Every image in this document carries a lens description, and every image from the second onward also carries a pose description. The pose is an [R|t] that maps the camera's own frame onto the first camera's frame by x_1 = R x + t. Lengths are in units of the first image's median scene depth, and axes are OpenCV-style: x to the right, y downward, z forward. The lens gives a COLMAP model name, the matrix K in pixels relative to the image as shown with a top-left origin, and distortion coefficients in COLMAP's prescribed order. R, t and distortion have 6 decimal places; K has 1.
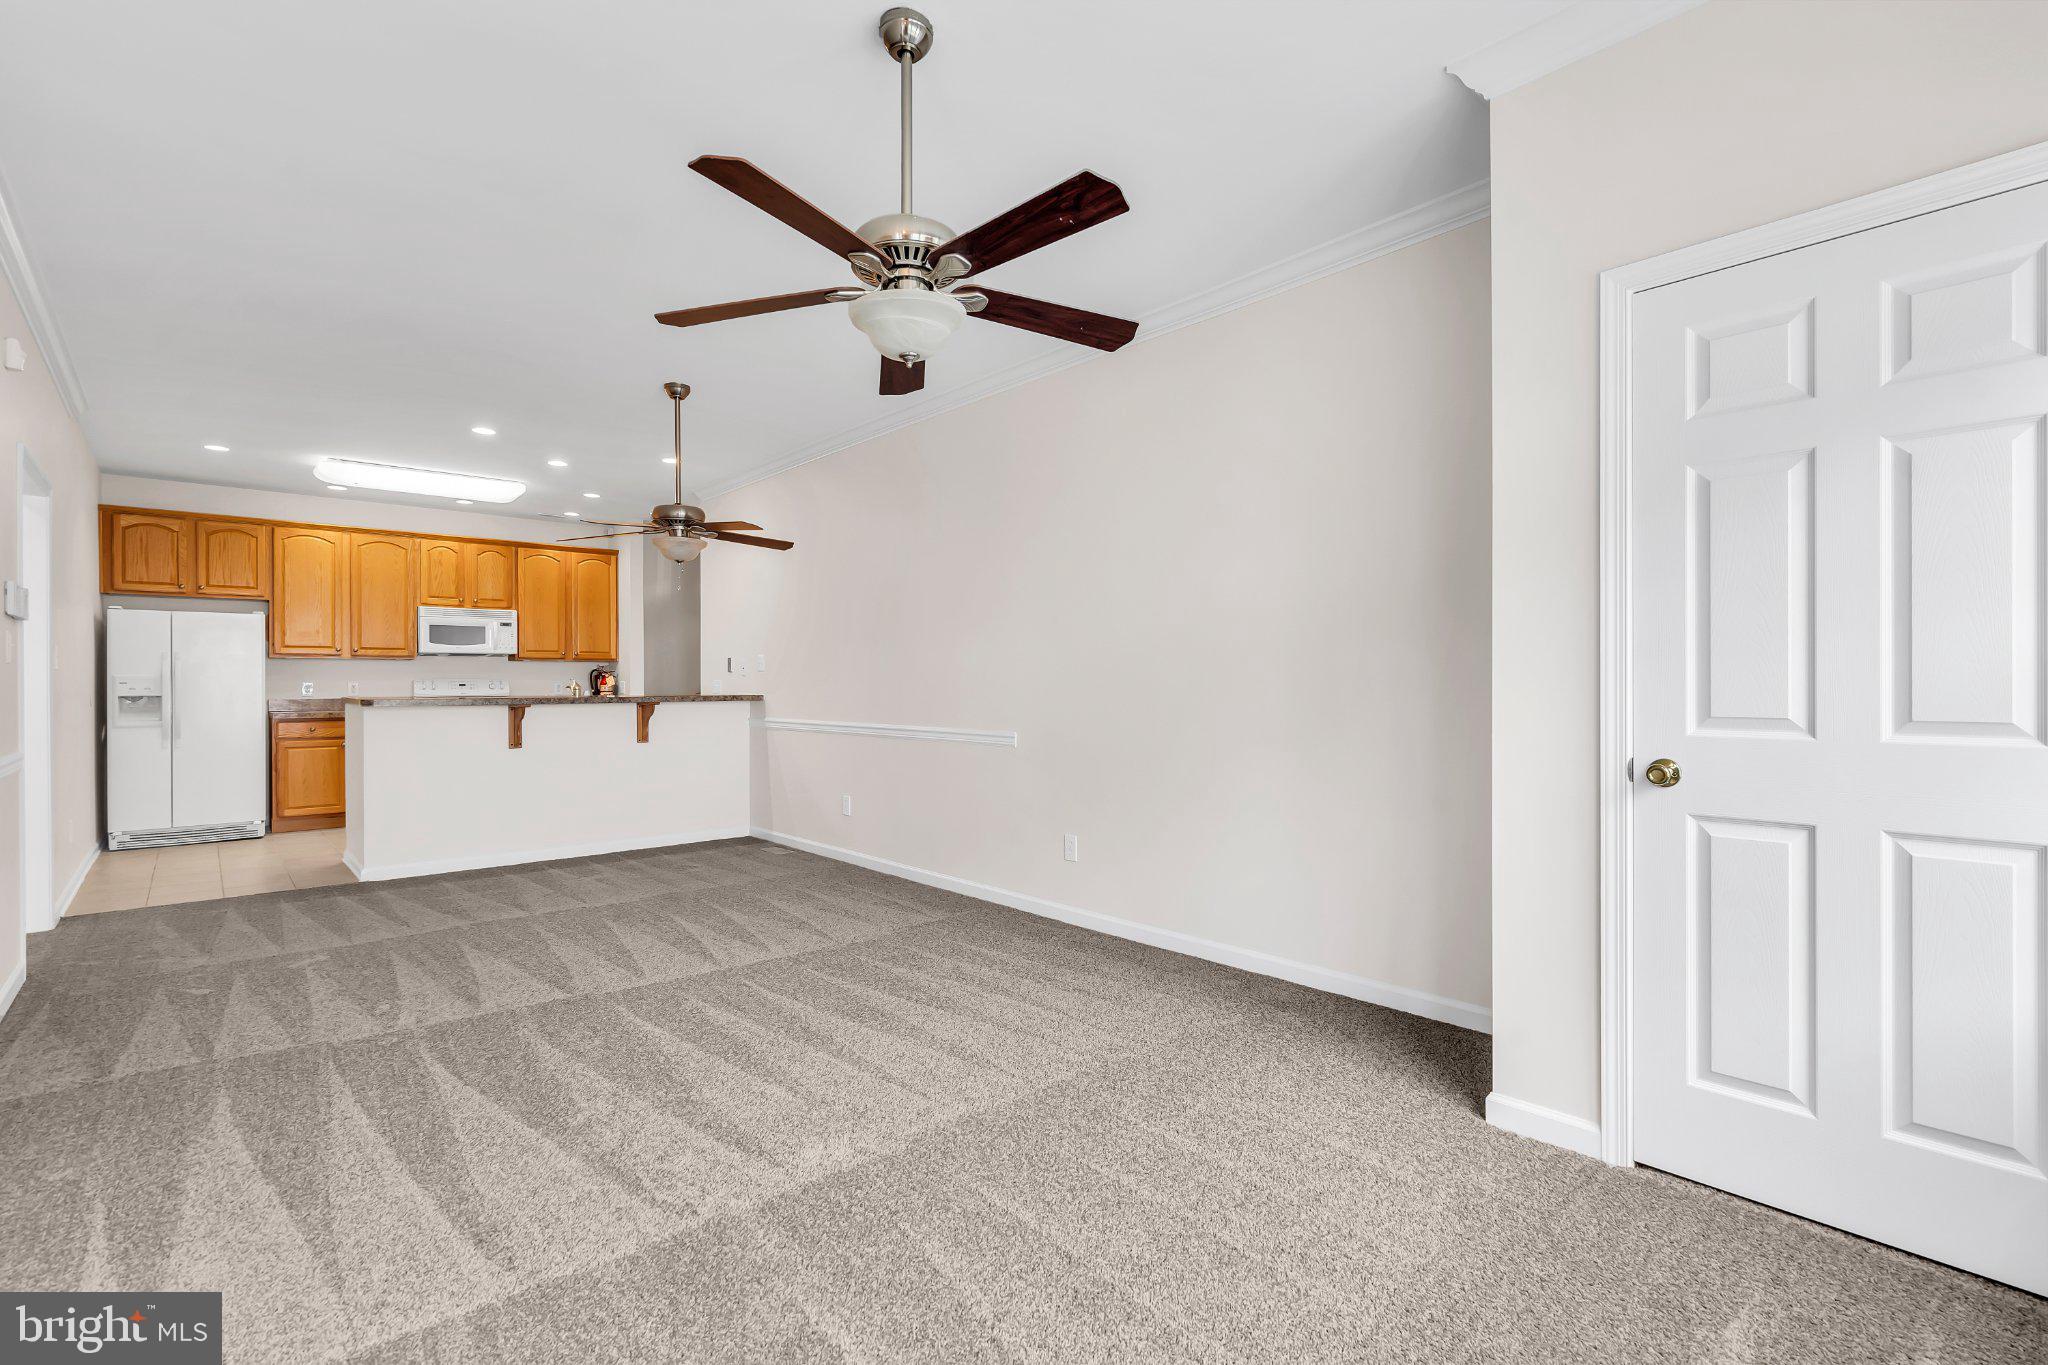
lens RADIAL K [[923.7, 0, 1029.8], [0, 923.7, 681.4], [0, 0, 1]] dist [-0.002177, 0.000127]
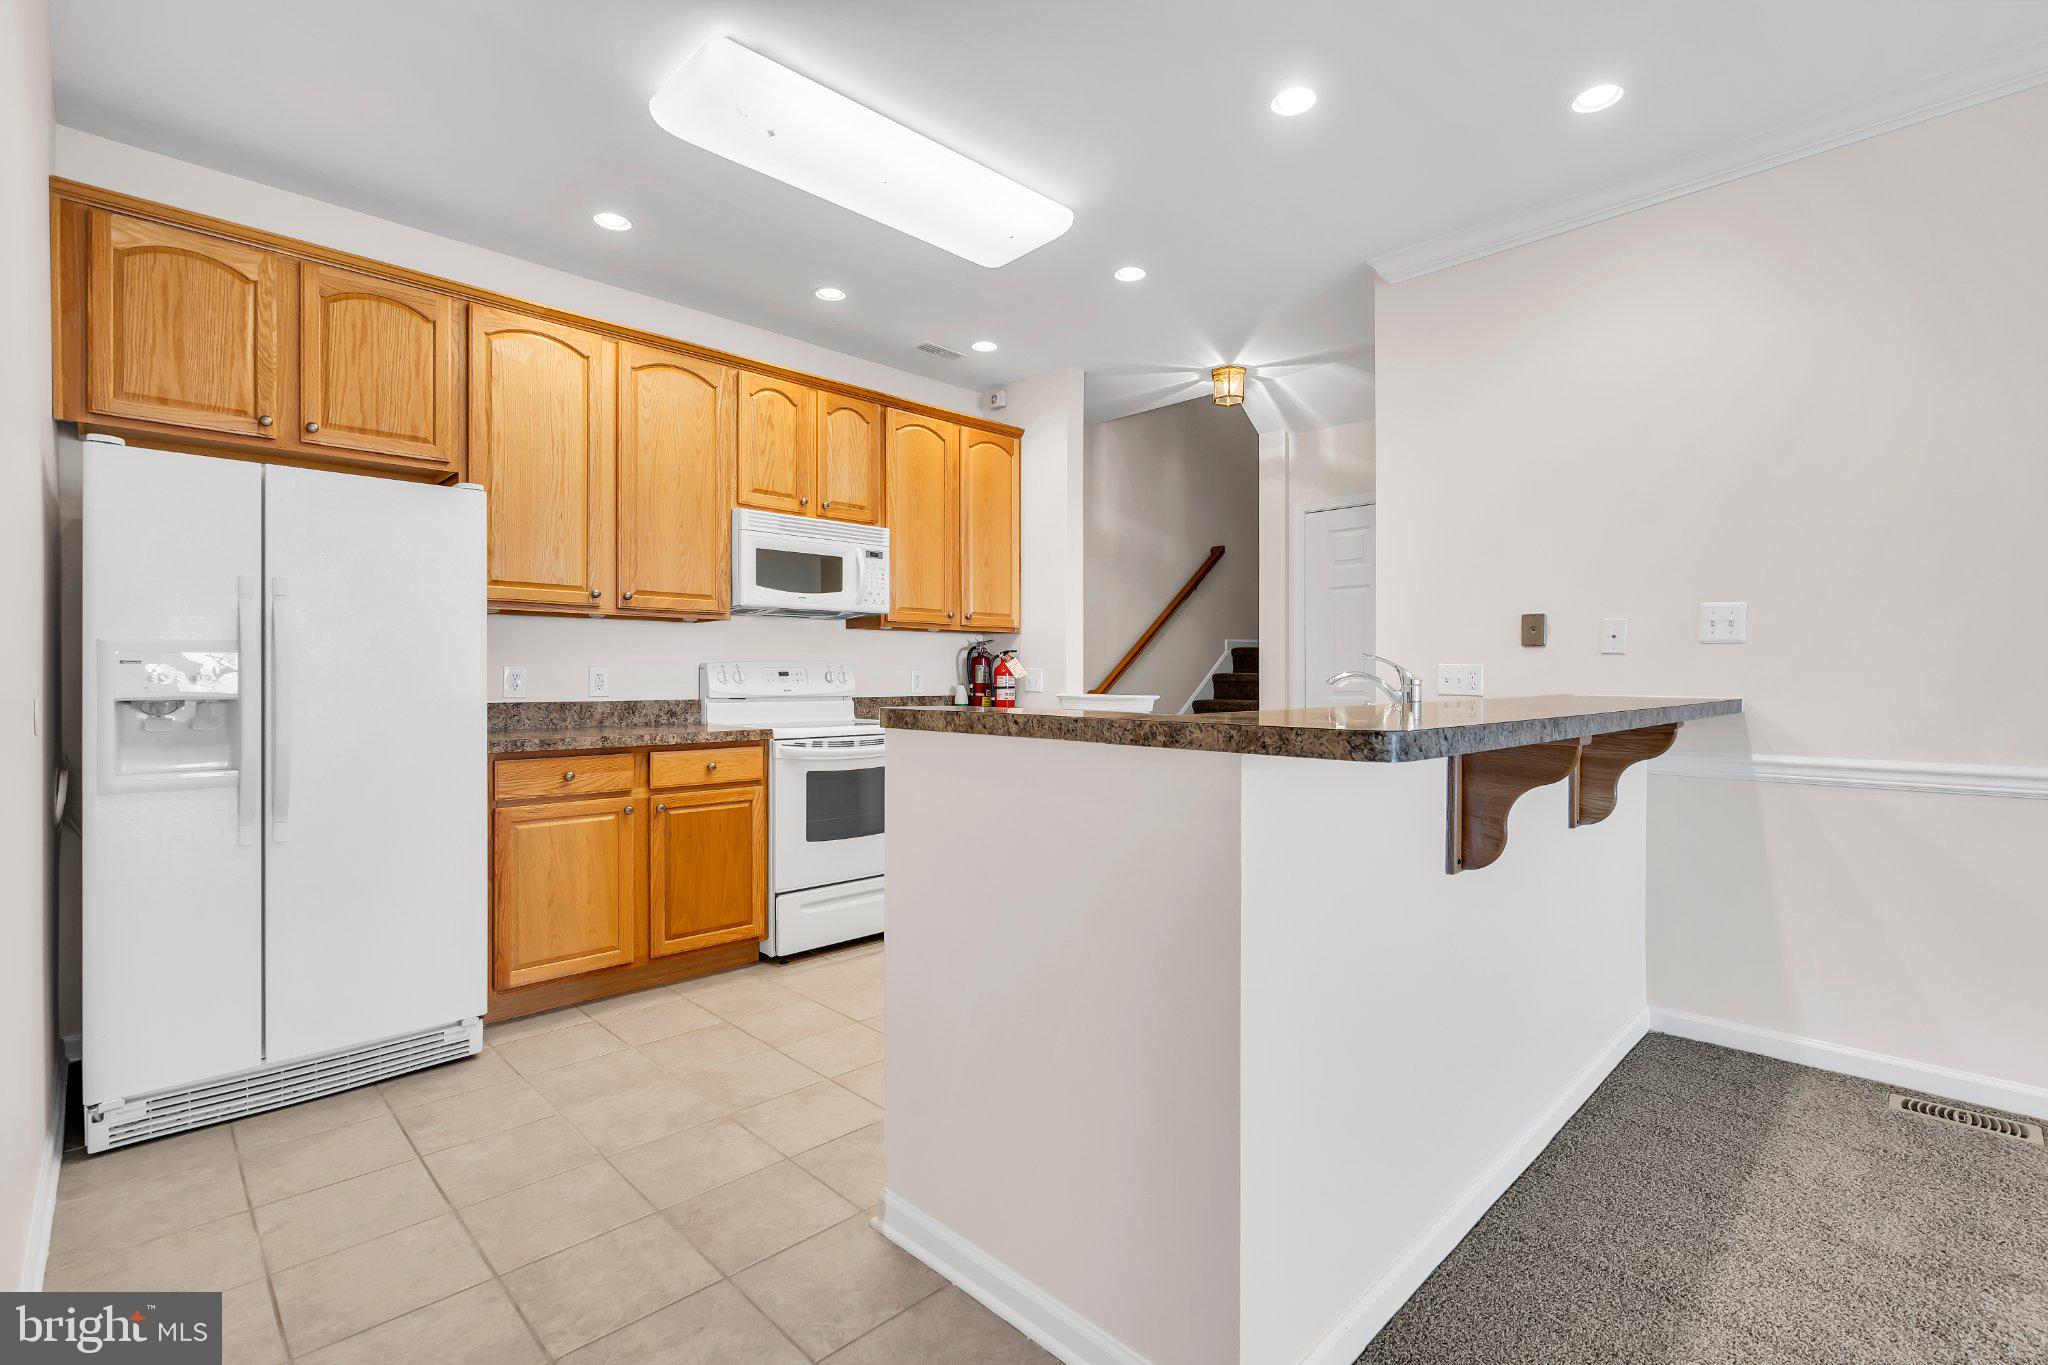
lens RADIAL K [[923.7, 0, 1021.6], [0, 923.7, 684.2], [0, 0, 1]] dist [-0.002177, 0.000127]
pose [[0.999769, -0.000266, 0.021486, -0.575256], [0.000157, 0.999987, 0.005090, 0.007385], [-0.021487, -0.005085, 0.999756, 0.568343]]
